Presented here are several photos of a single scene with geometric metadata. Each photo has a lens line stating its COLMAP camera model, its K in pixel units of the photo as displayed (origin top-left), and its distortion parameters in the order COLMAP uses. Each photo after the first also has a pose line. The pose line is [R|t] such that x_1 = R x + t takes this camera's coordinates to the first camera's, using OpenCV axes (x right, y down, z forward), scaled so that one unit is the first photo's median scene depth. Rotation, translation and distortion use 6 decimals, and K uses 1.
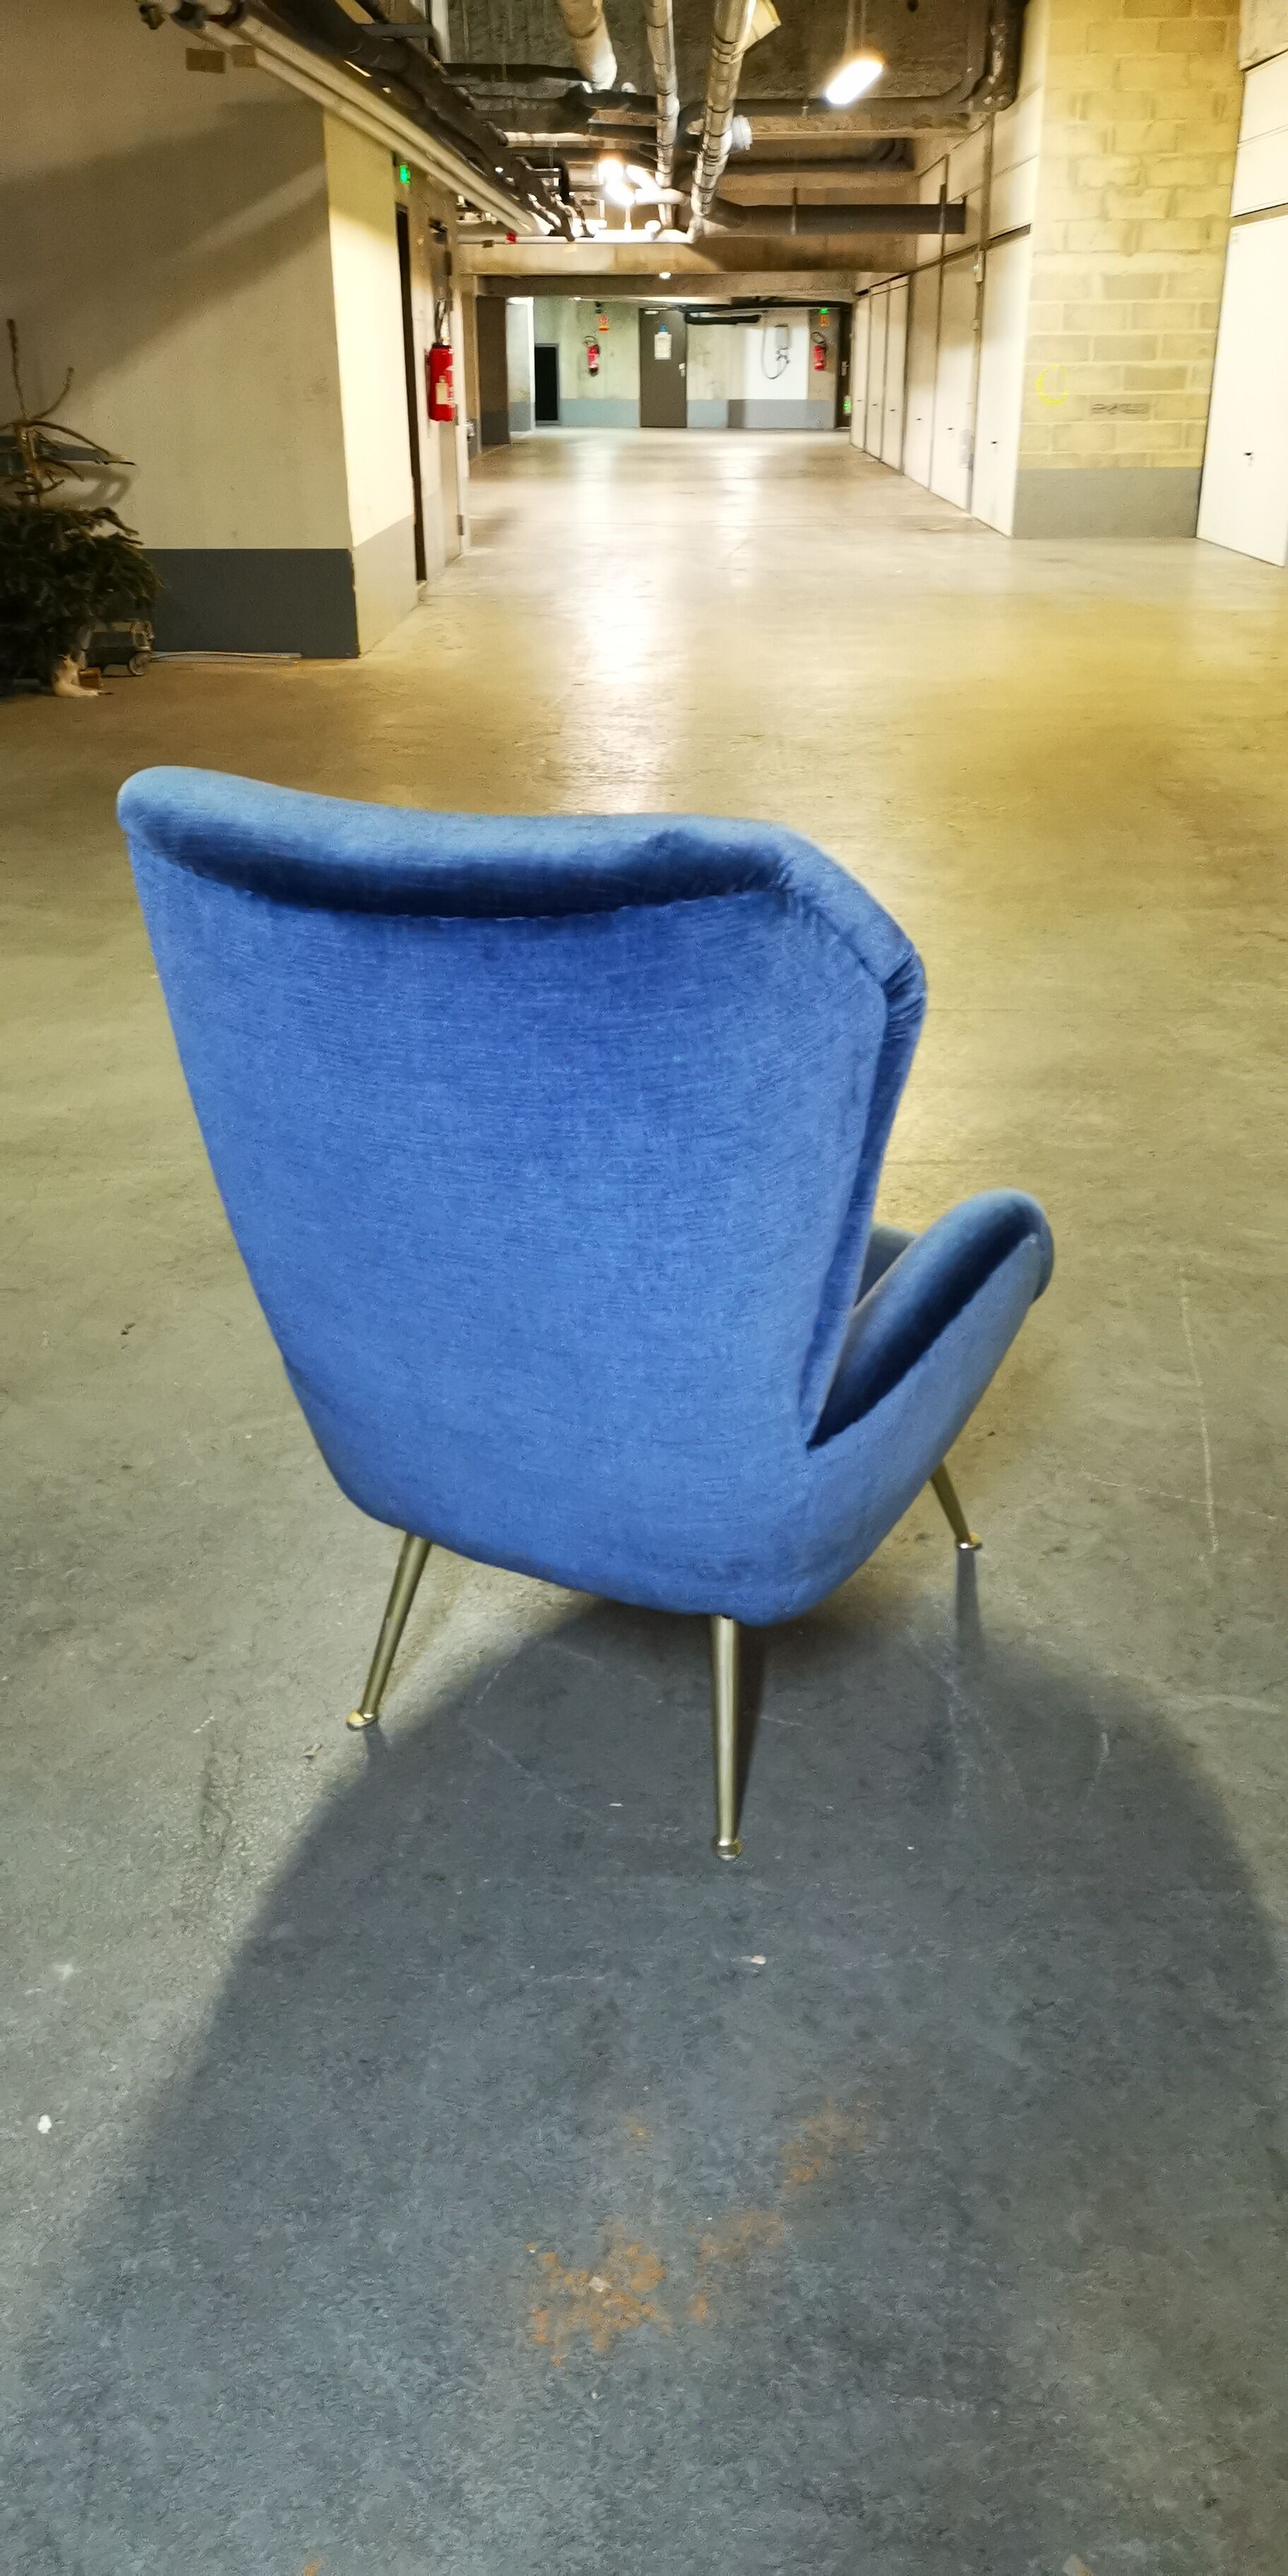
lens RADIAL K [[2011.9, 0, 639.6], [0, 2011.9, 1297.7], [0, 0, 1]] dist [0.074140, -0.087156]
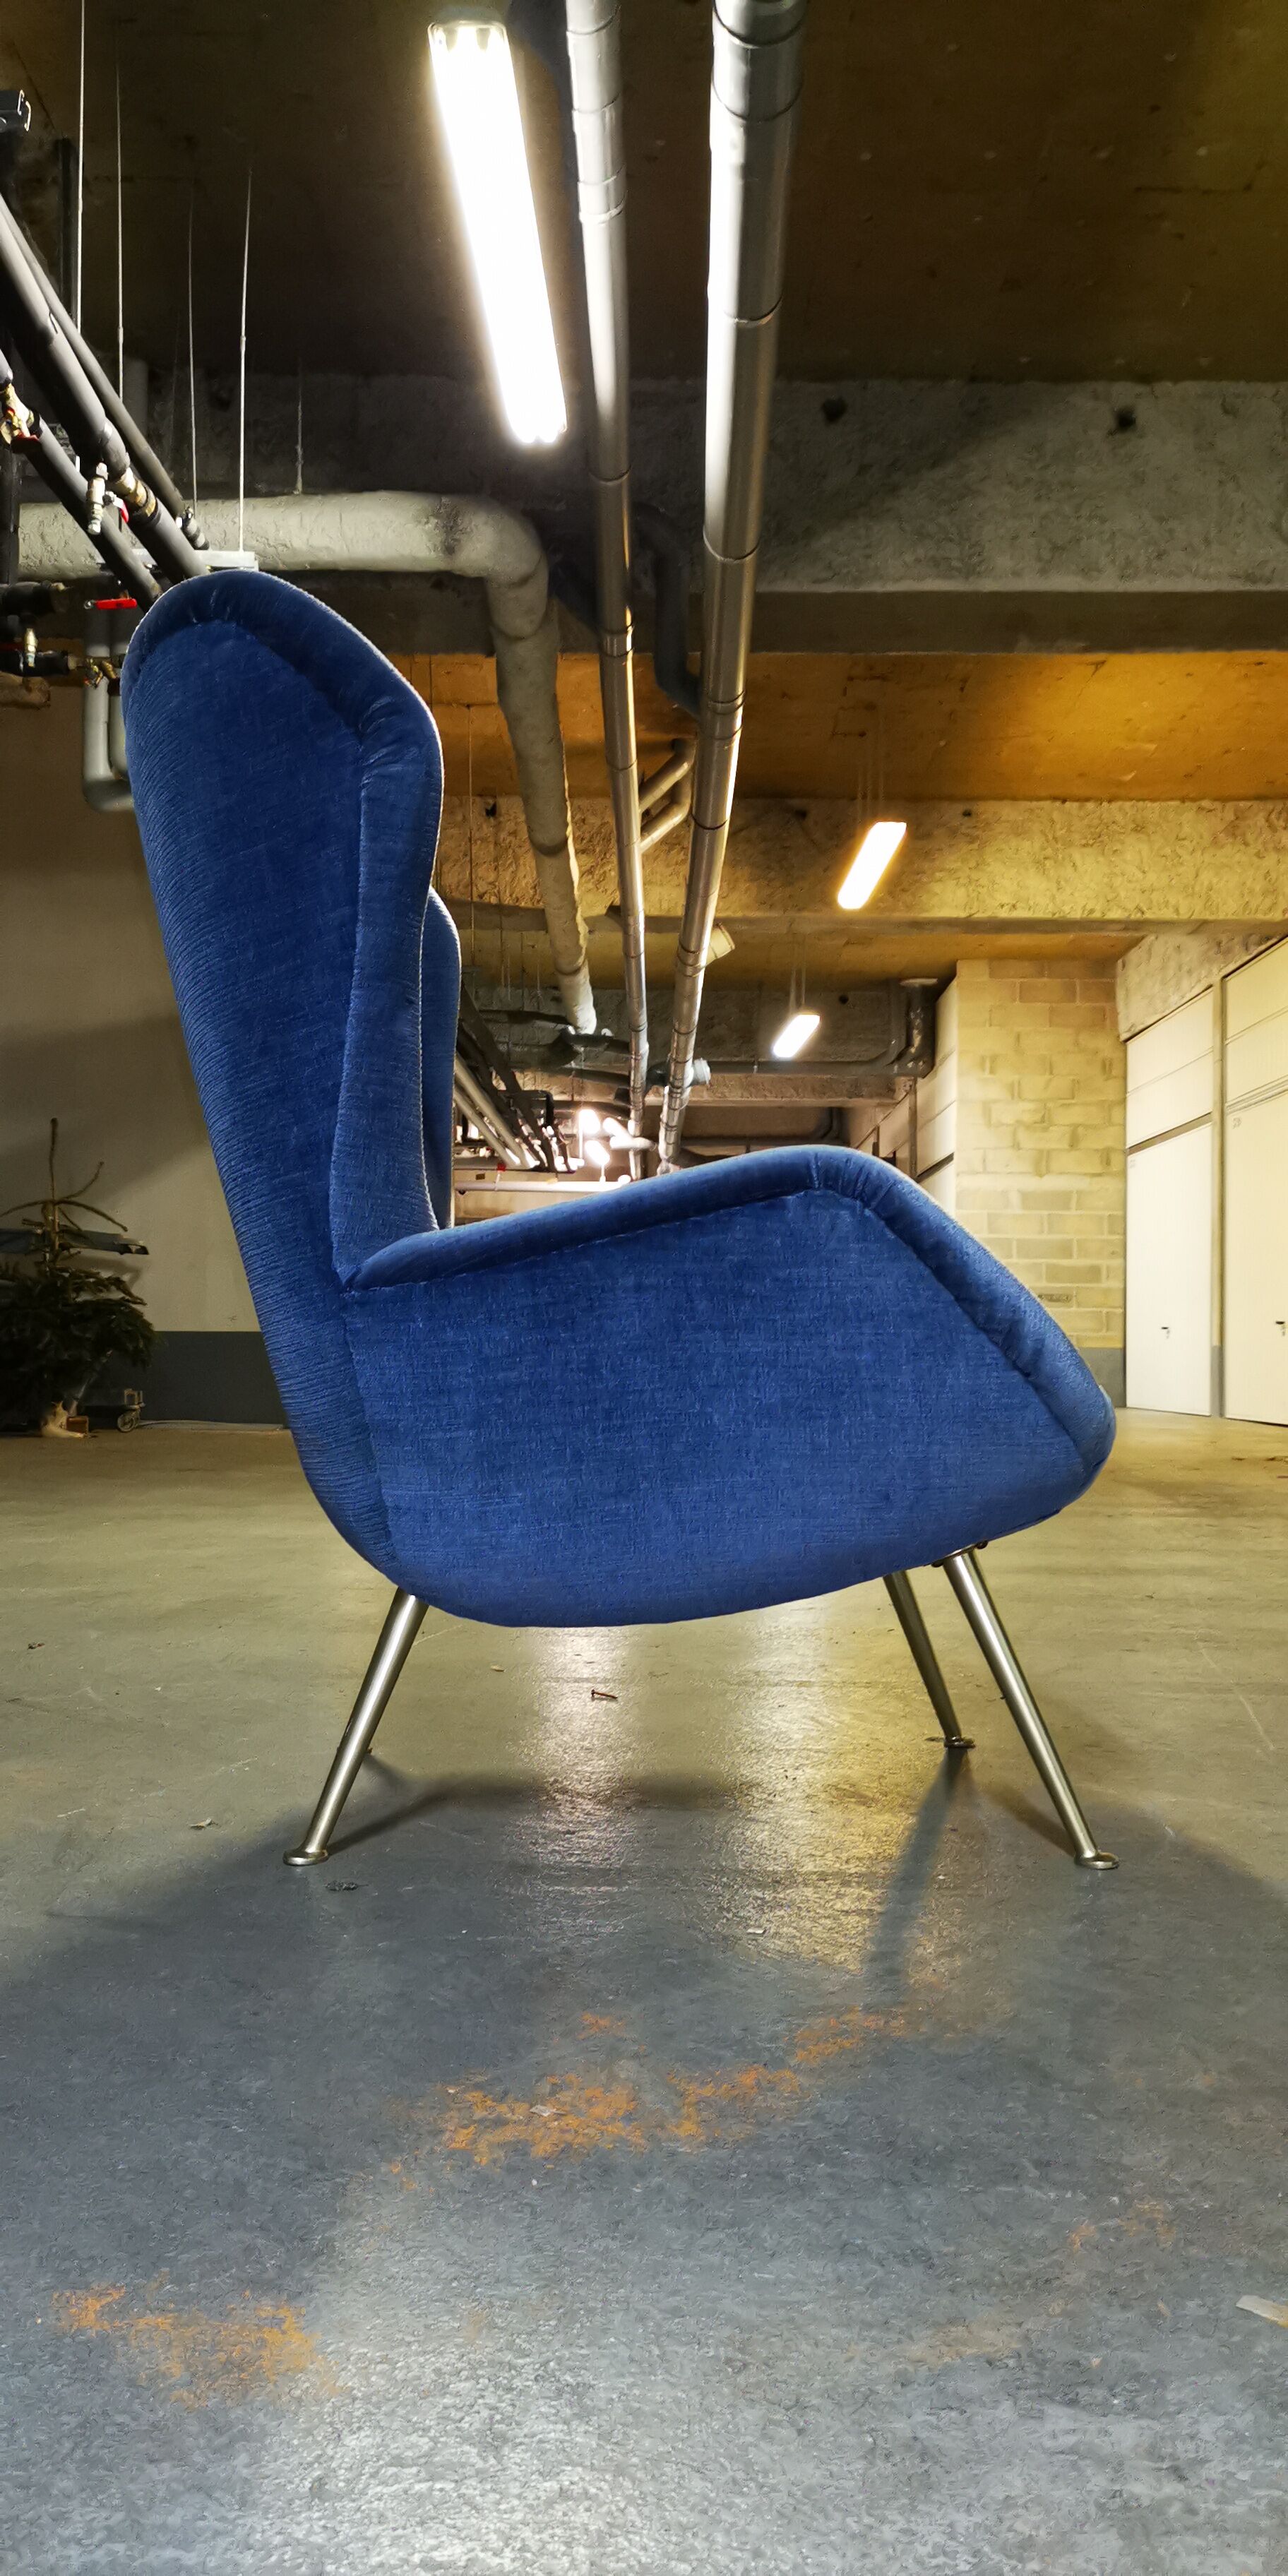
lens RADIAL K [[2011.9, 0, 642.9], [0, 2011.9, 1290.6], [0, 0, 1]] dist [0.074140, -0.087156]
pose [[0.999680, 0.019566, 0.016031, -0.001728], [-0.010081, 0.889431, -0.456957, 0.395364], [-0.023199, 0.456650, 0.889344, 0.167329]]
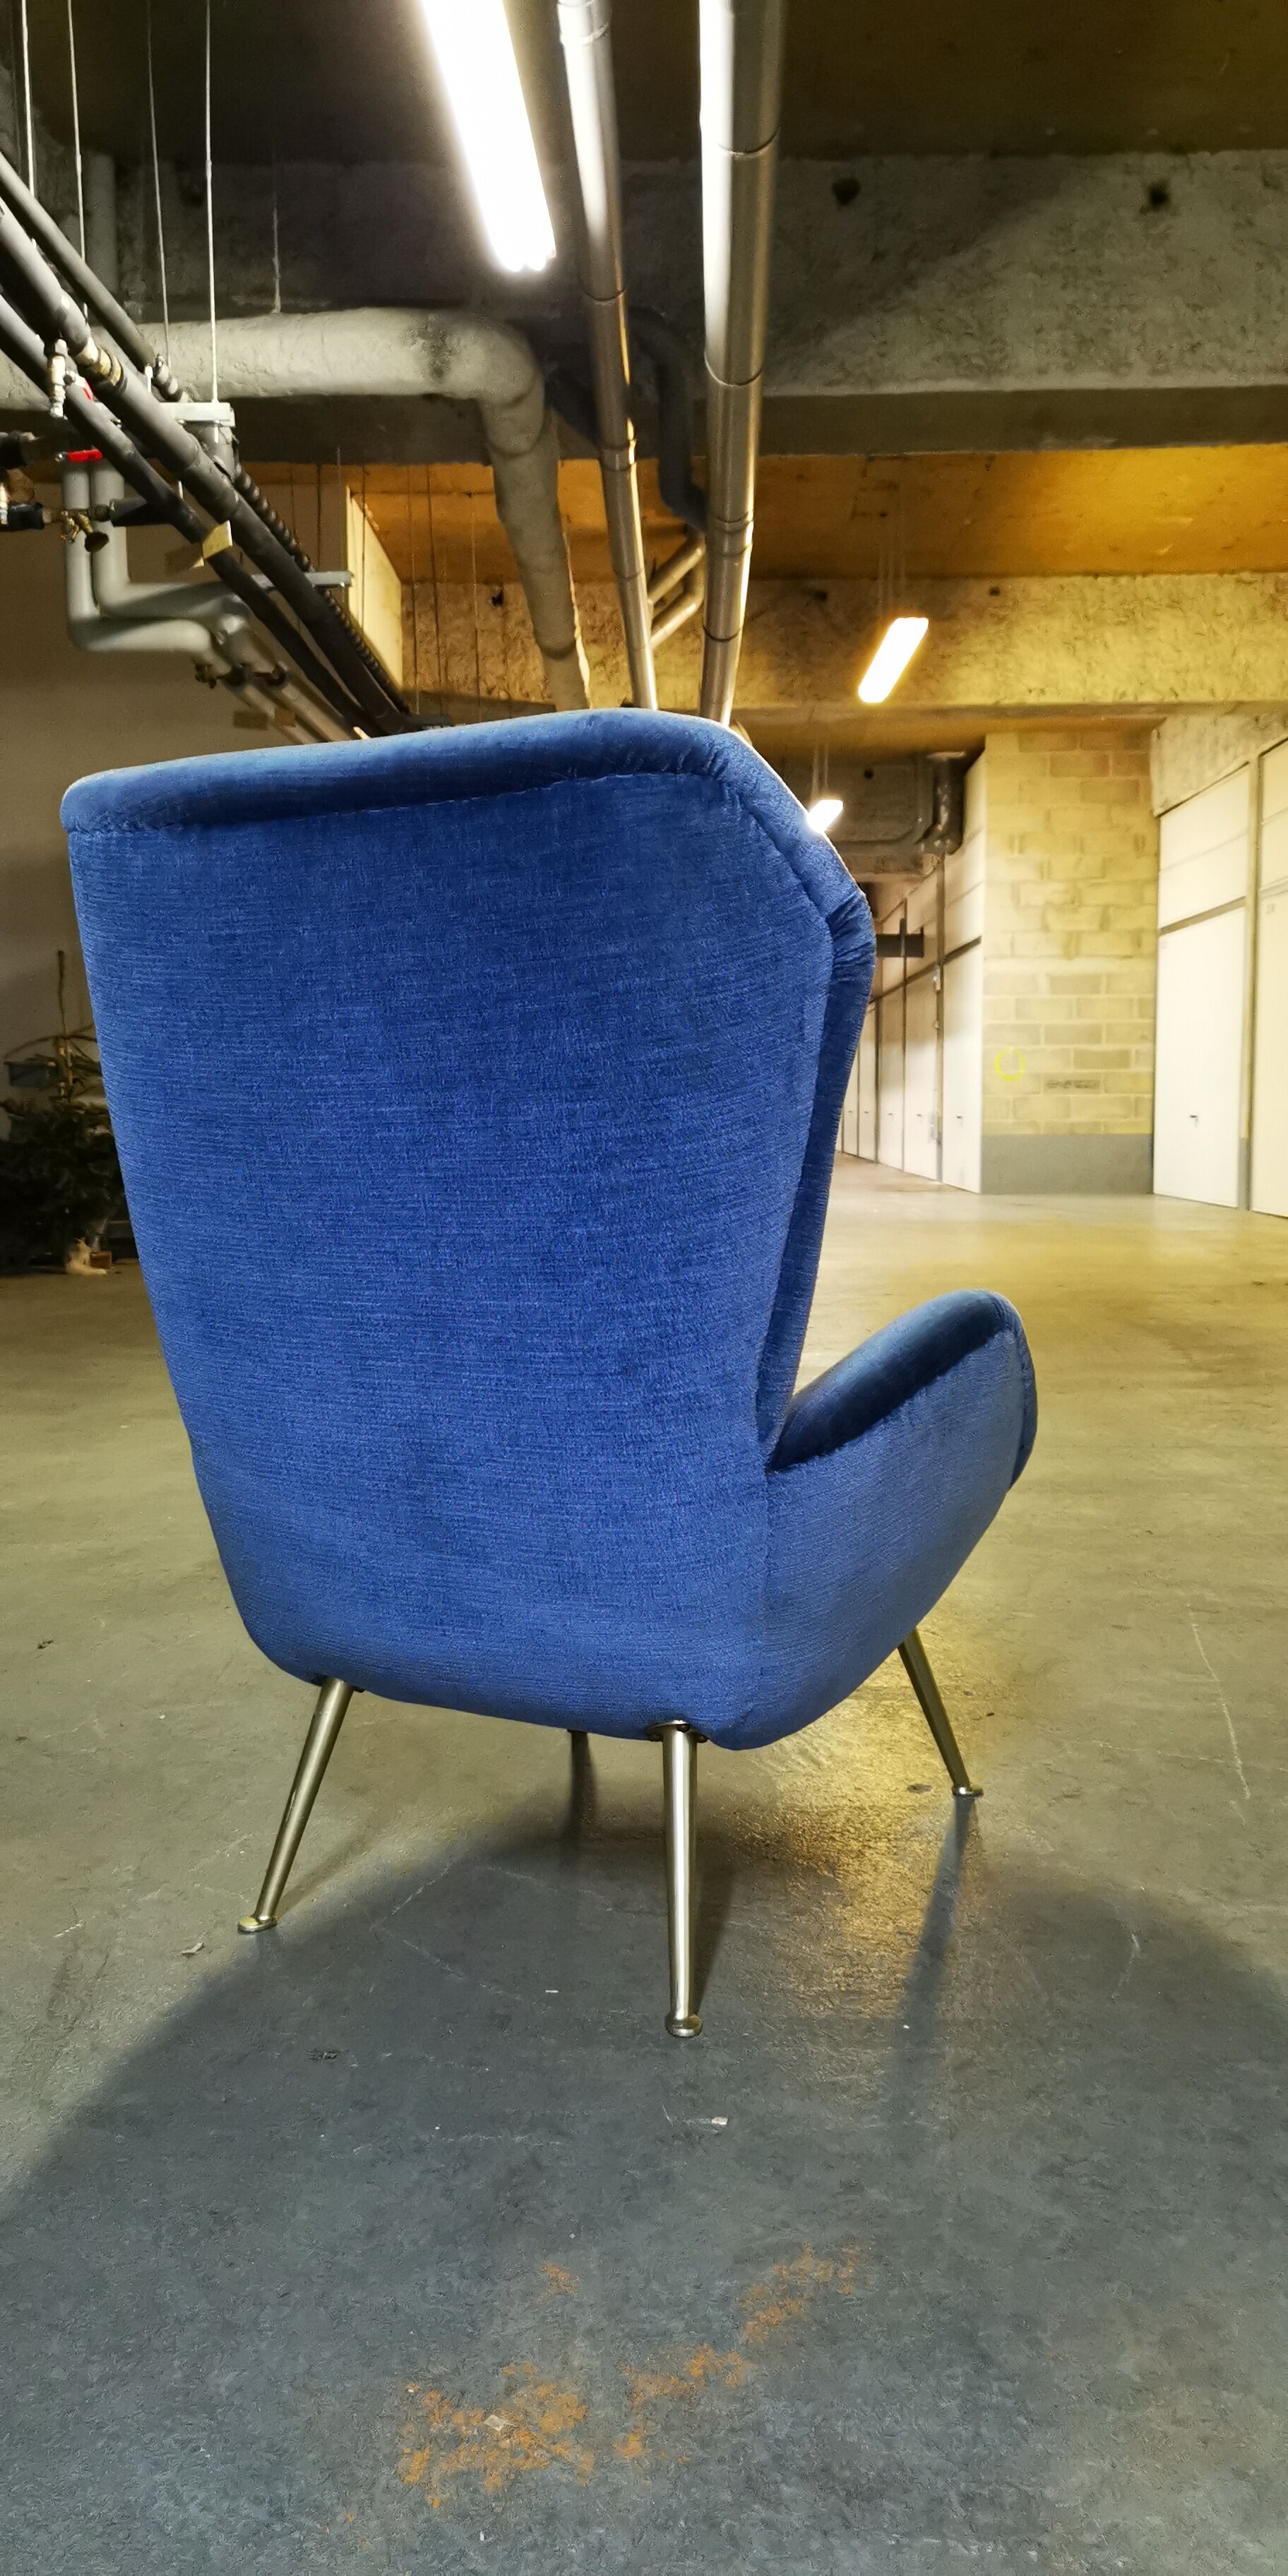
lens RADIAL K [[2011.9, 0, 641.6], [0, 2011.9, 1293.5], [0, 0, 1]] dist [0.074140, -0.087156]
pose [[0.999997, 0.002427, 0.000863, 0.022374], [-0.001987, 0.939972, -0.341245, 0.250018], [-0.001640, 0.341242, 0.939974, 0.110358]]
